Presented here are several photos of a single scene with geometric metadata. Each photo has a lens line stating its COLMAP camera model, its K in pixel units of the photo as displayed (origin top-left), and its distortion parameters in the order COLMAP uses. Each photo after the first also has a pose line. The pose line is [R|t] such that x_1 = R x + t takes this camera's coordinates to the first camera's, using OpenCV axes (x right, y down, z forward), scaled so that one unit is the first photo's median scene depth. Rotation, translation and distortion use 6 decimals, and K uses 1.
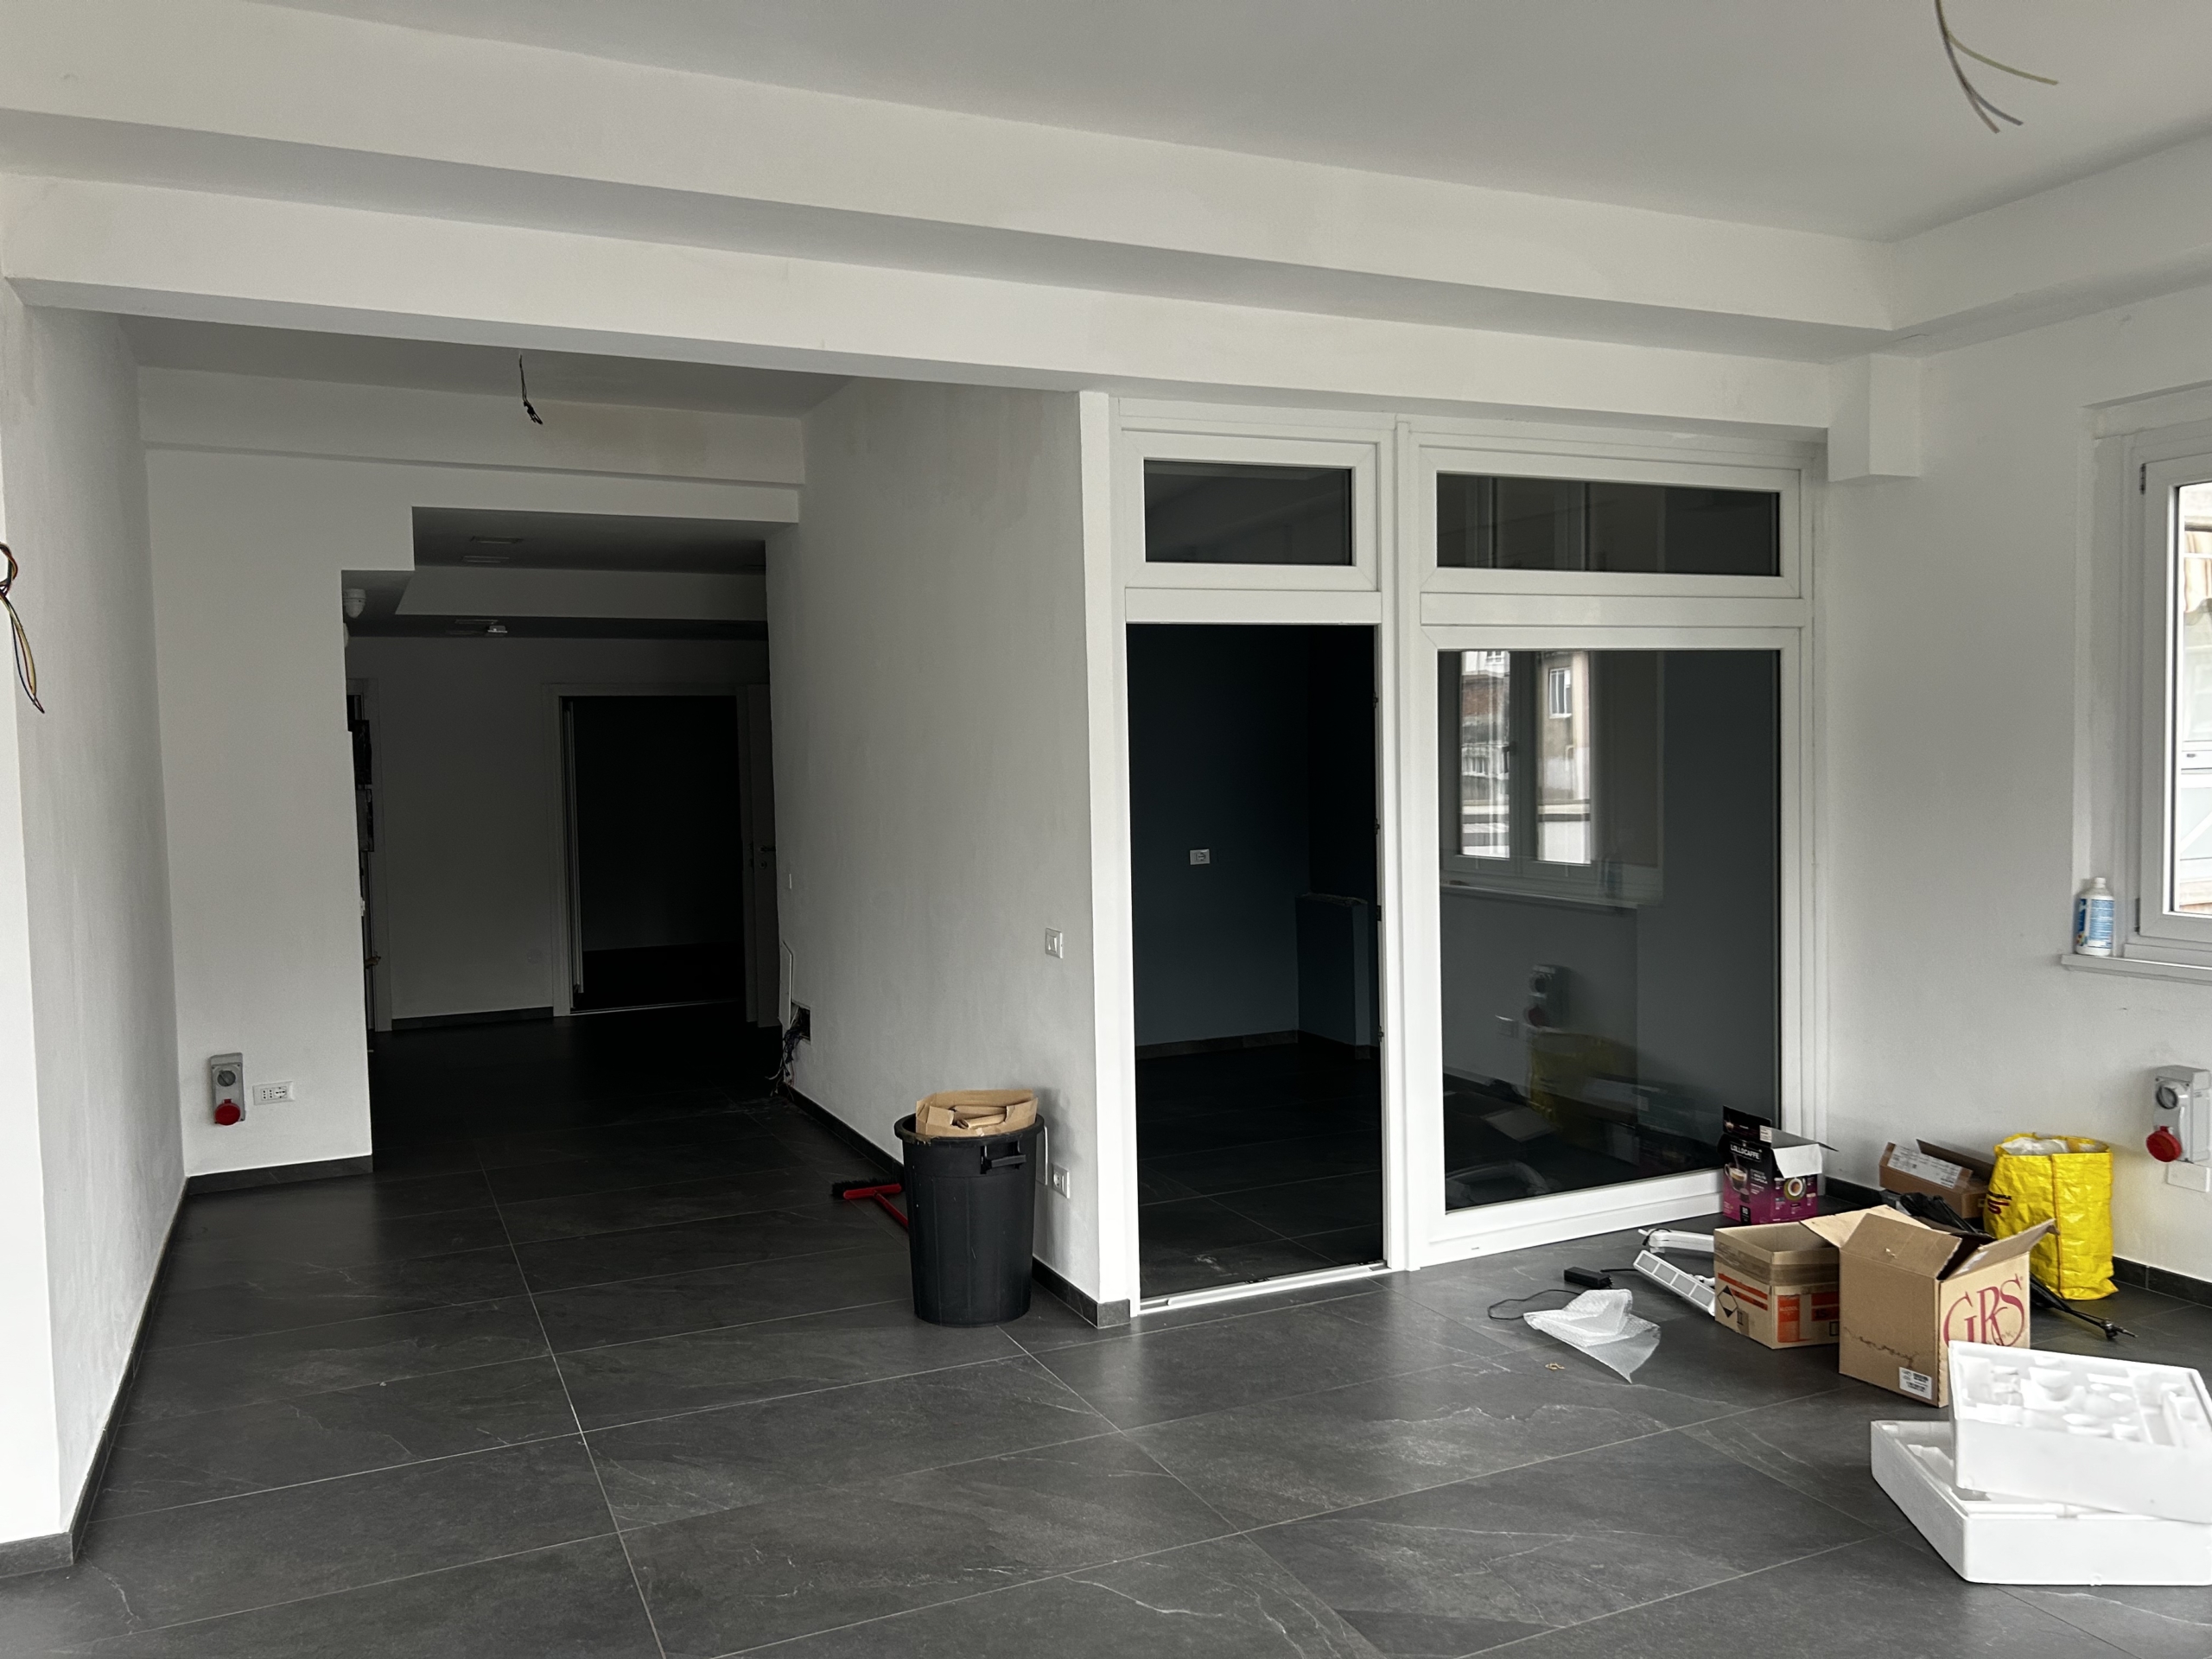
lens RADIAL K [[1696.8, 0, 1105.1], [0, 1696.8, 816.7], [0, 0, 1]] dist [0.037007, -0.000921]
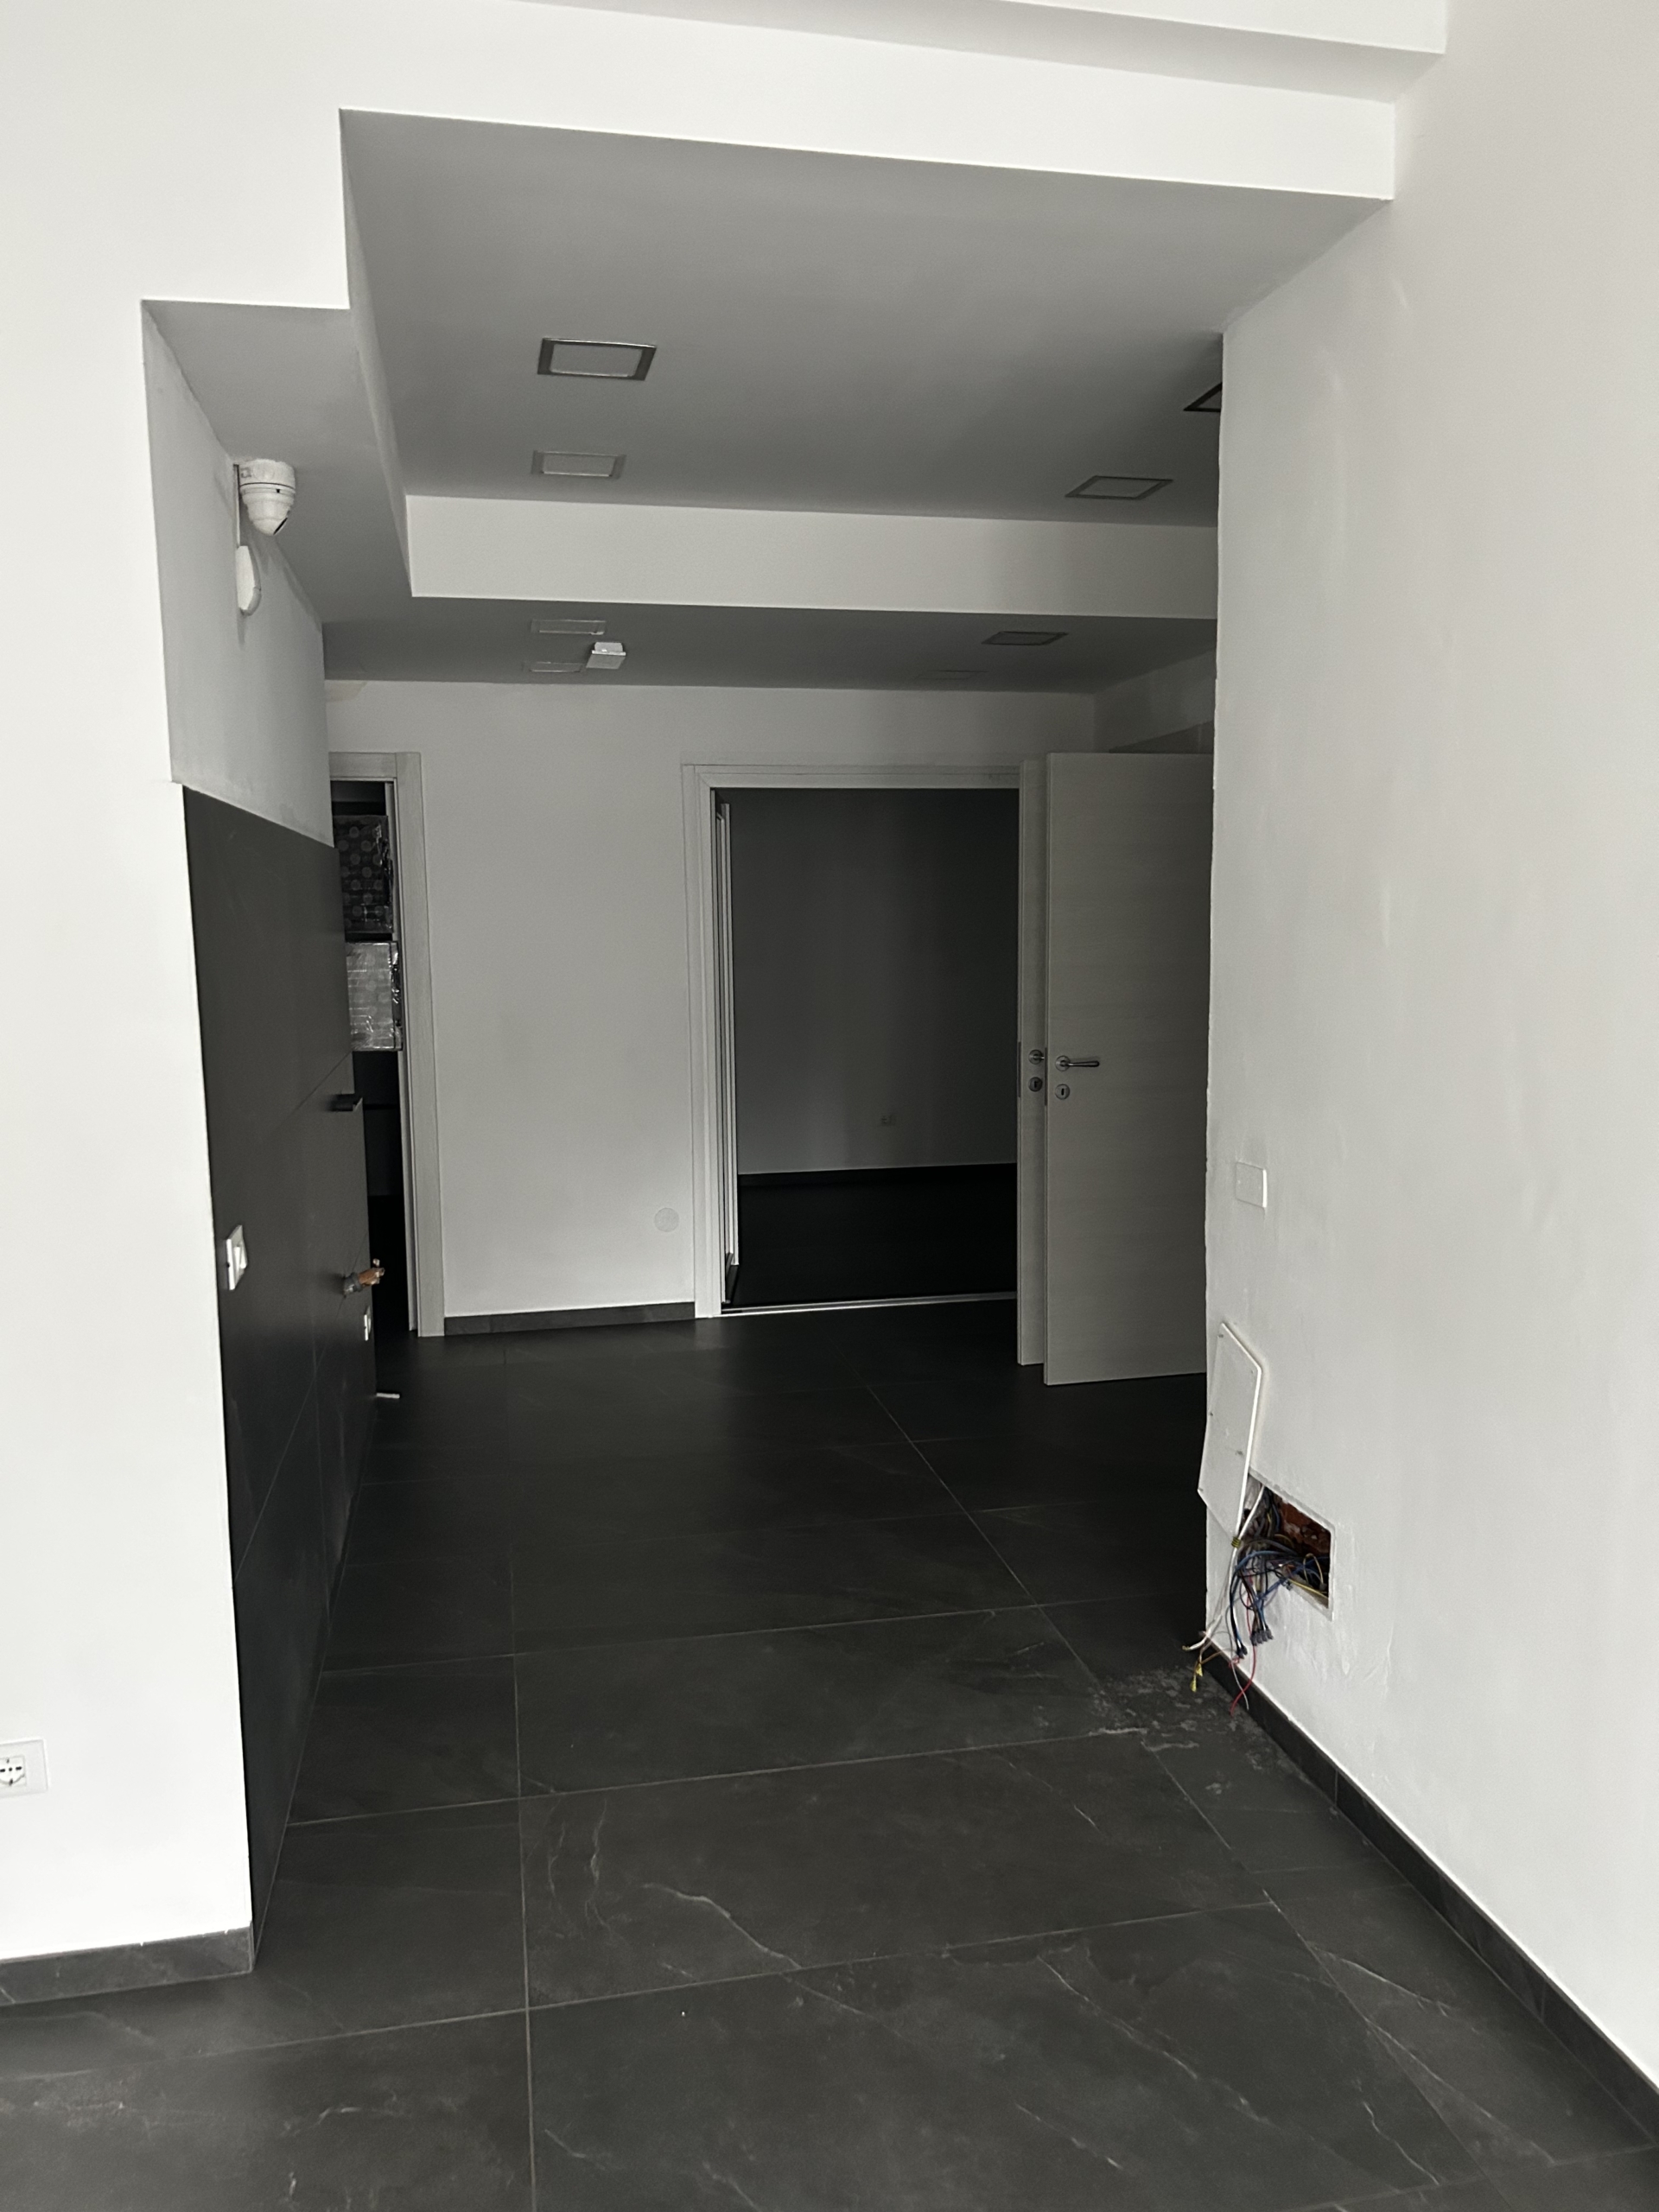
lens RADIAL K [[1696.8, 0, 840.6], [0, 1696.8, 1120.2], [0, 0, 1]] dist [0.037007, -0.000921]
pose [[0.975307, 0.039381, -0.217314, -0.148799], [-0.020096, 0.995717, 0.090246, -0.009560], [0.219937, -0.083650, 0.971921, 0.442448]]
